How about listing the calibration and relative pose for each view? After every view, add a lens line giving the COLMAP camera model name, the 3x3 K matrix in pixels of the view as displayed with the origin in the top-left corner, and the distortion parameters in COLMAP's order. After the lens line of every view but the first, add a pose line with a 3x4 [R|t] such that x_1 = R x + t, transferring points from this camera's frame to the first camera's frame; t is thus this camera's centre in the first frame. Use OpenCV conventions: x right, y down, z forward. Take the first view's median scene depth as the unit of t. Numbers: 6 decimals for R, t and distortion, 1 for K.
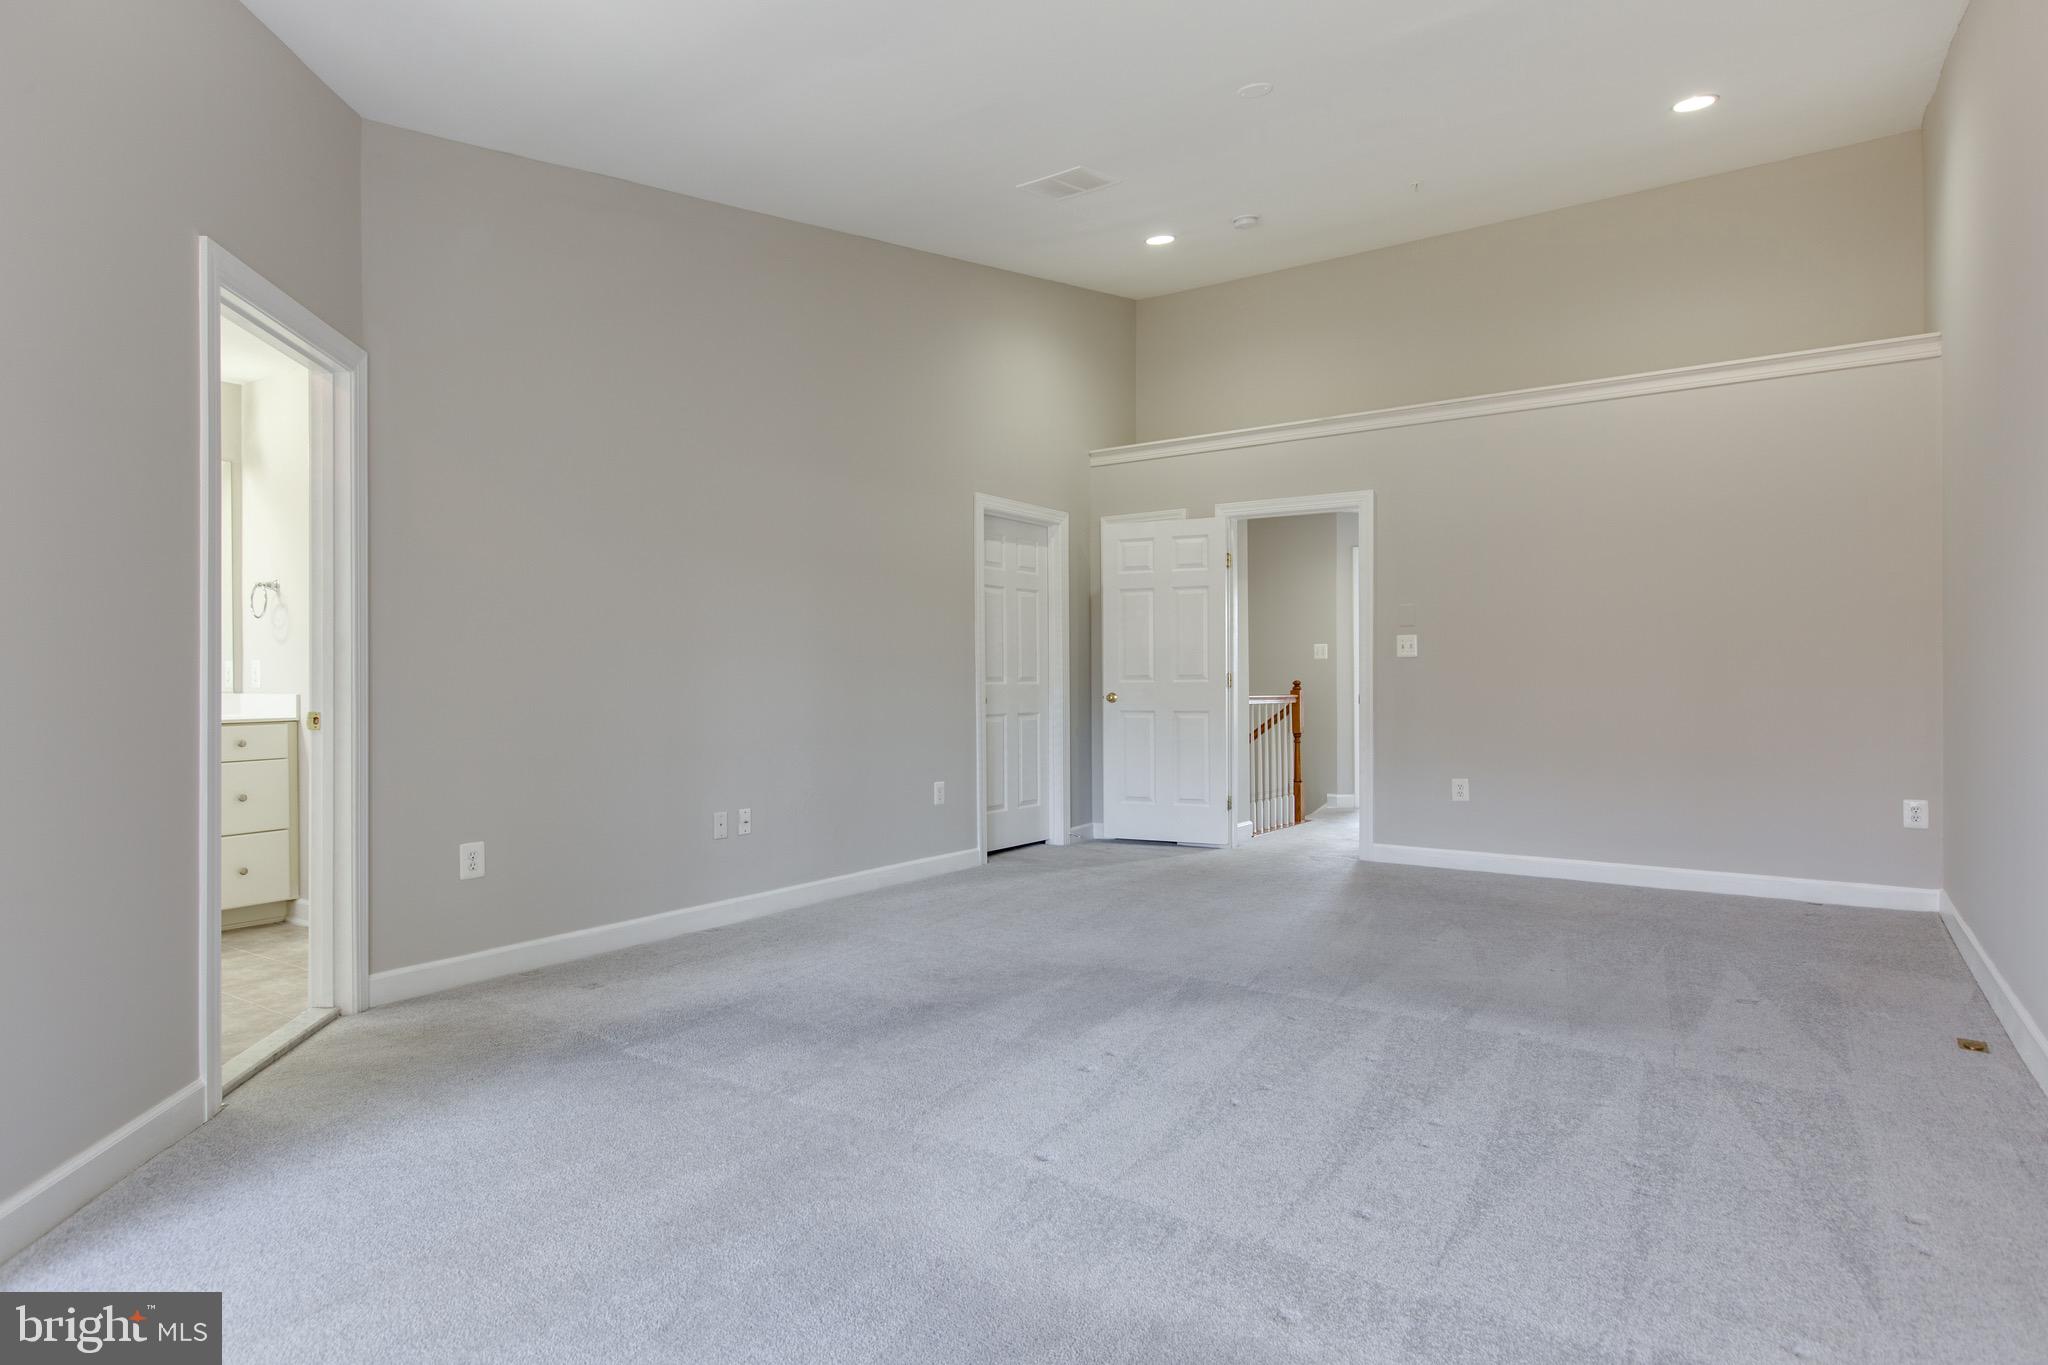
lens RADIAL K [[1128.7, 0, 1021.0], [0, 1128.7, 673.0], [0, 0, 1]] dist [0.006589, 0.001306]
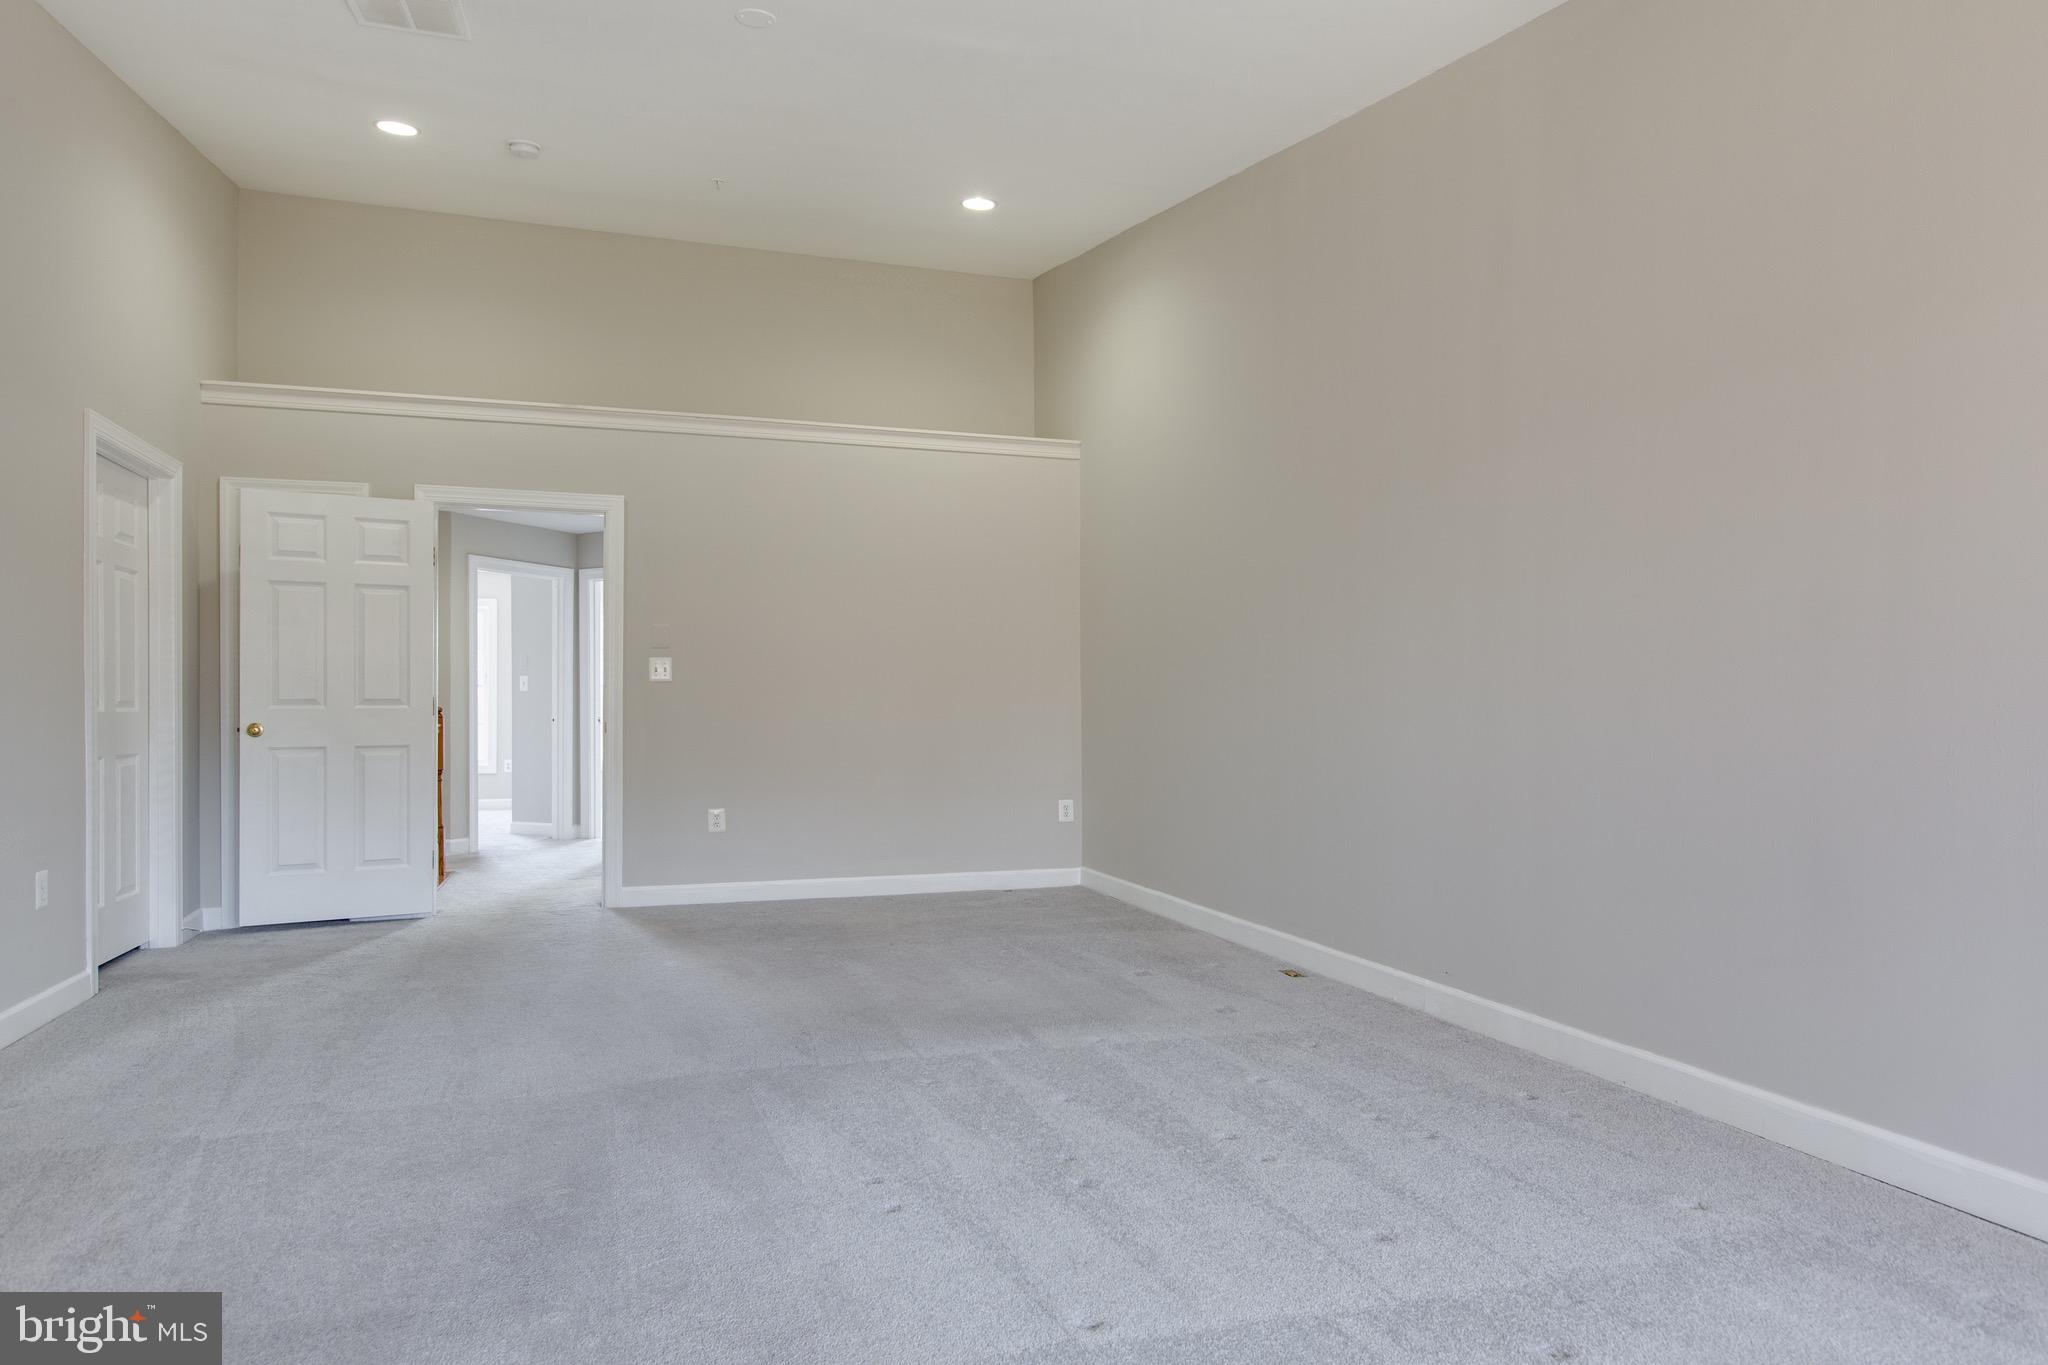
lens RADIAL K [[1145.0, 0, 1024.0], [0, 1145.0, 682.5], [0, 0, 1]] dist [0.002274, -0.000631]
pose [[0.625794, 0.018409, 0.779771, -0.208659], [-0.004739, 0.999793, -0.019801, 0.004292], [-0.779974, 0.008696, 0.625752, 0.185957]]
